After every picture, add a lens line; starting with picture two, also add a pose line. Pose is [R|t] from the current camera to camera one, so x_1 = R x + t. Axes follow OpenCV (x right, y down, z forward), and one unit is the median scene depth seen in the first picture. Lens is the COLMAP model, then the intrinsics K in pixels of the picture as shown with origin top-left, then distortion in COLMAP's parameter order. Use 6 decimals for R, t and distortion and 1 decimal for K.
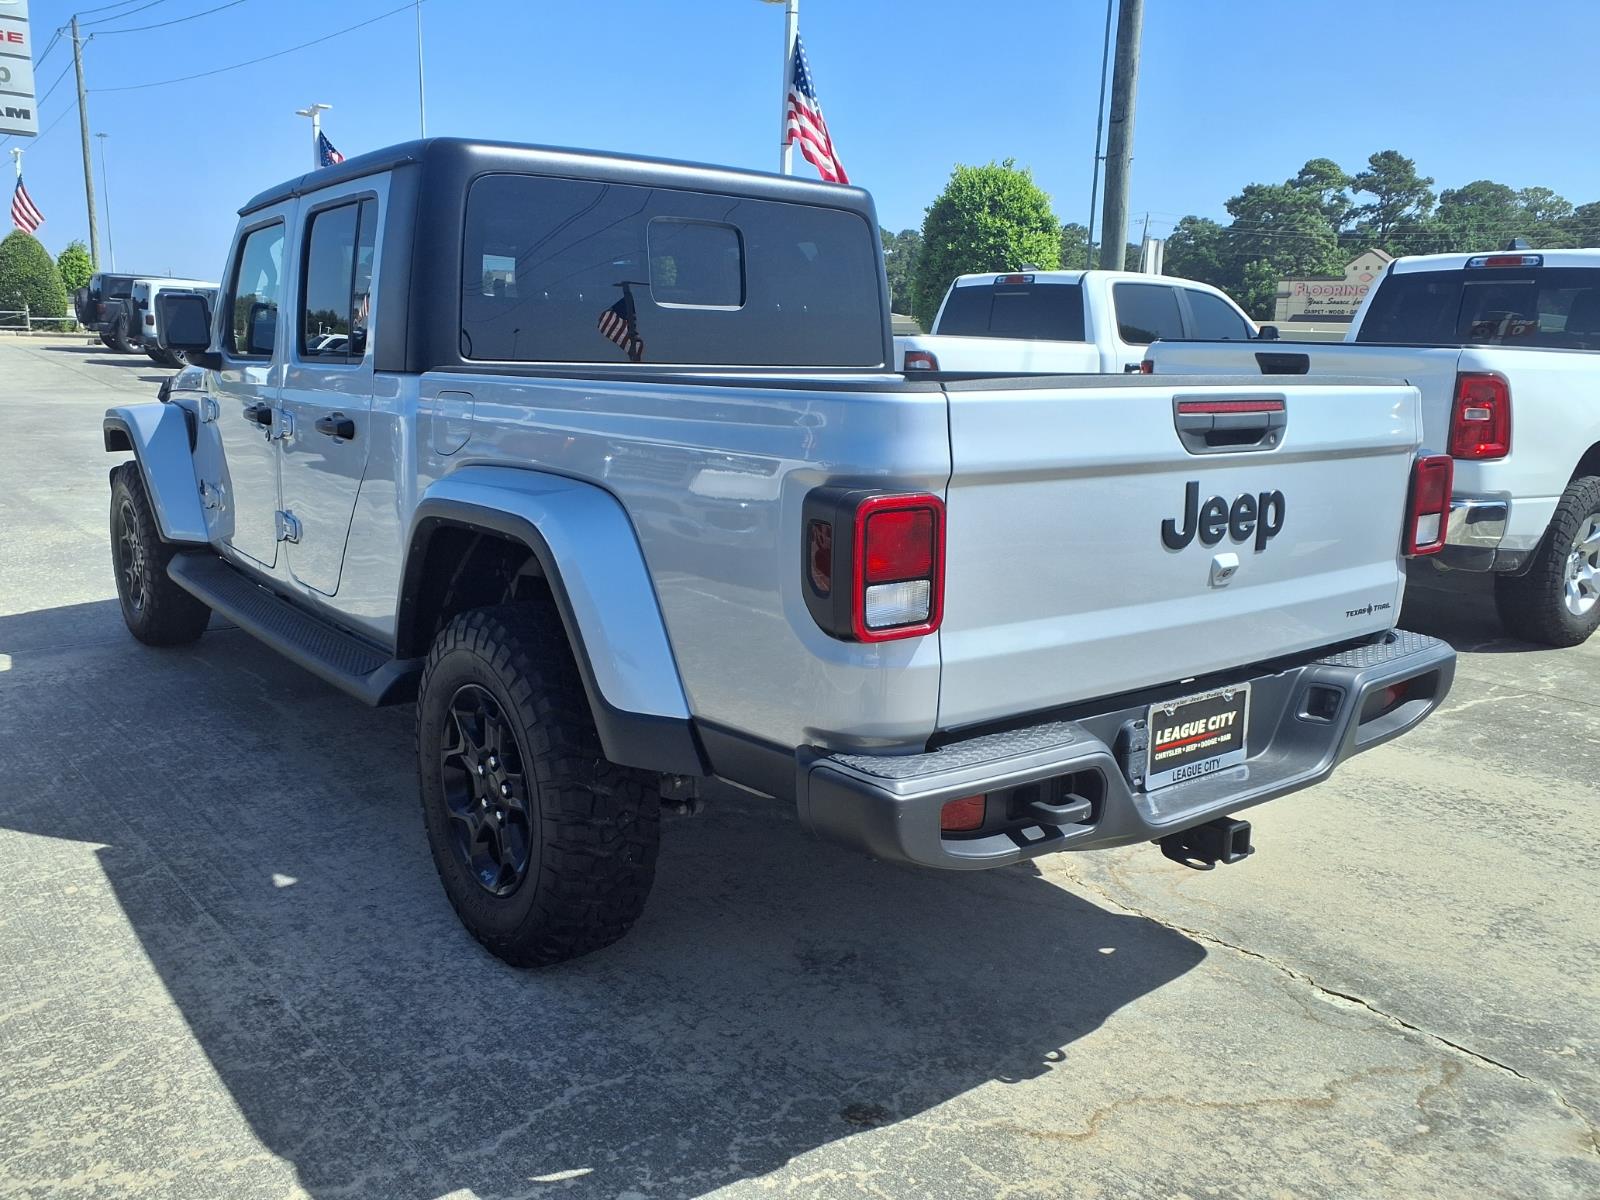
lens RADIAL K [[1272.8, 0, 785.2], [0, 1272.8, 598.7], [0, 0, 1]] dist [0.097308, -0.116243]
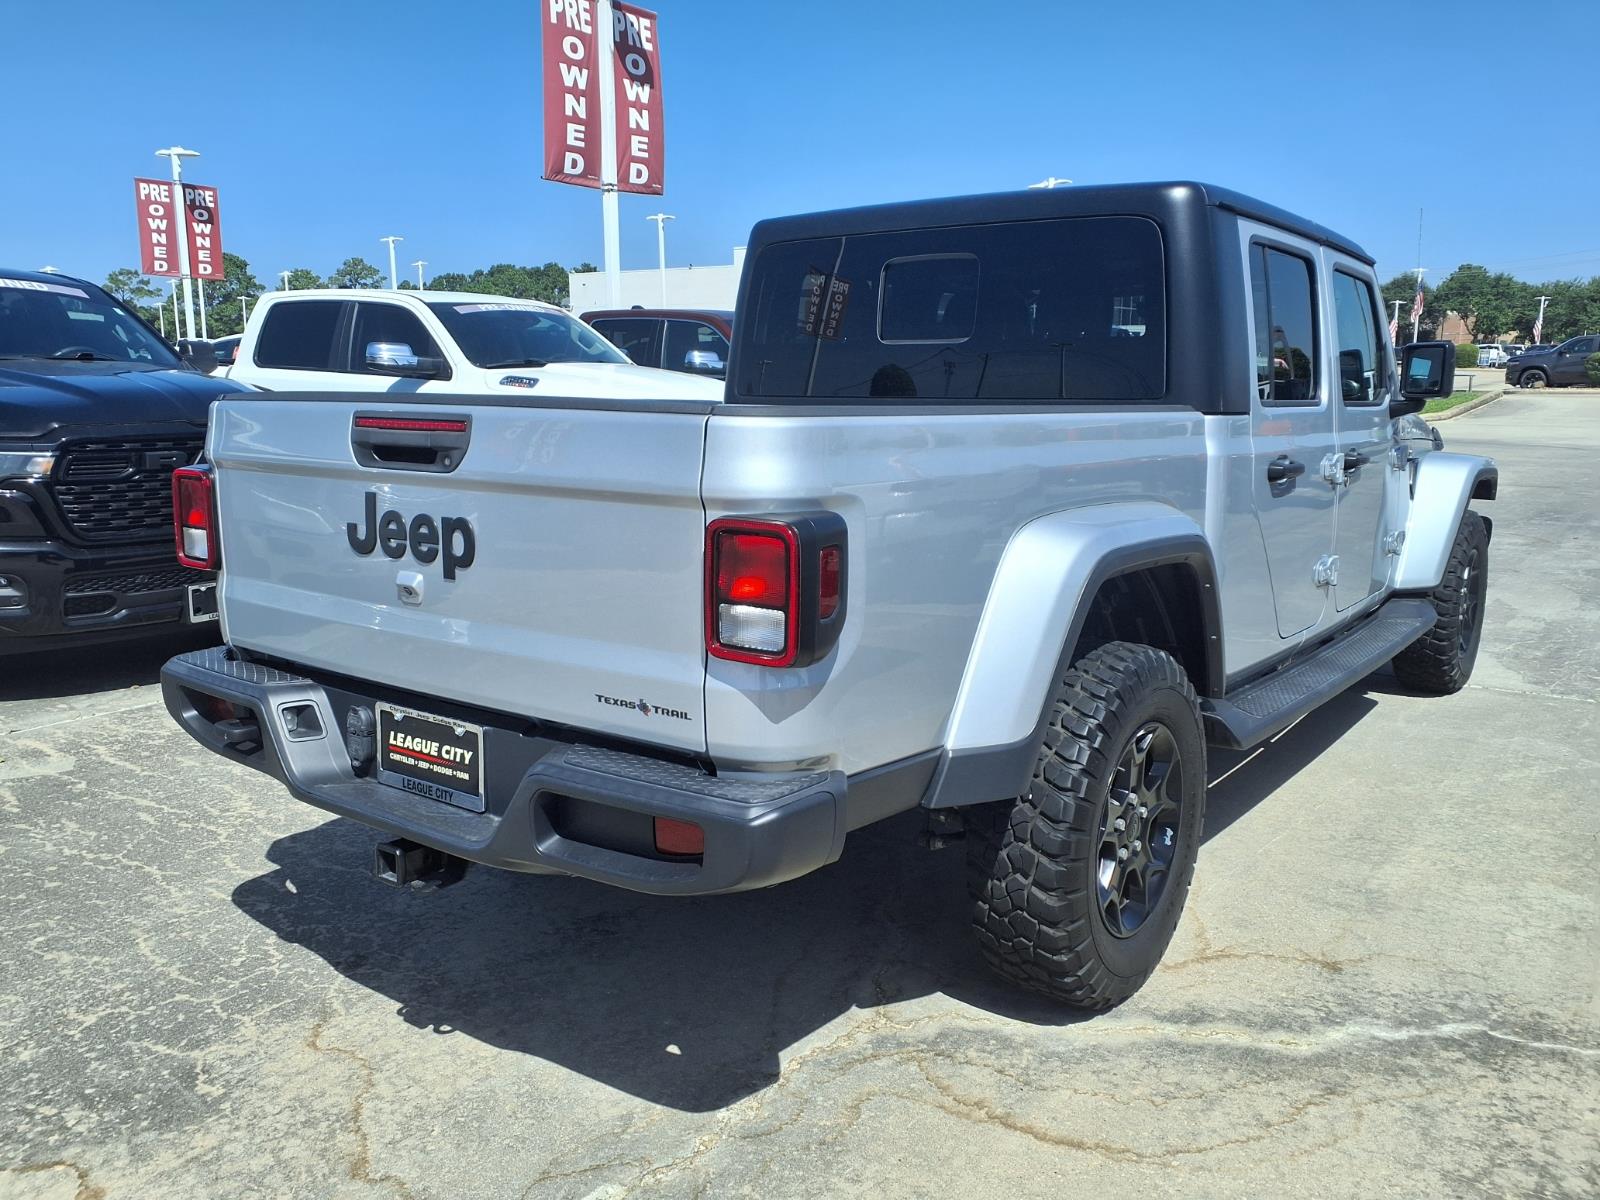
lens RADIAL K [[1233.0, 0, 774.5], [0, 1233.0, 600.5], [0, 0, 1]] dist [0.077290, -0.071026]
pose [[0.265829, 0.141006, -0.953652, 1.308327], [-0.187337, 0.977942, 0.092377, -0.151624], [0.945643, 0.154098, 0.286381, 0.973512]]
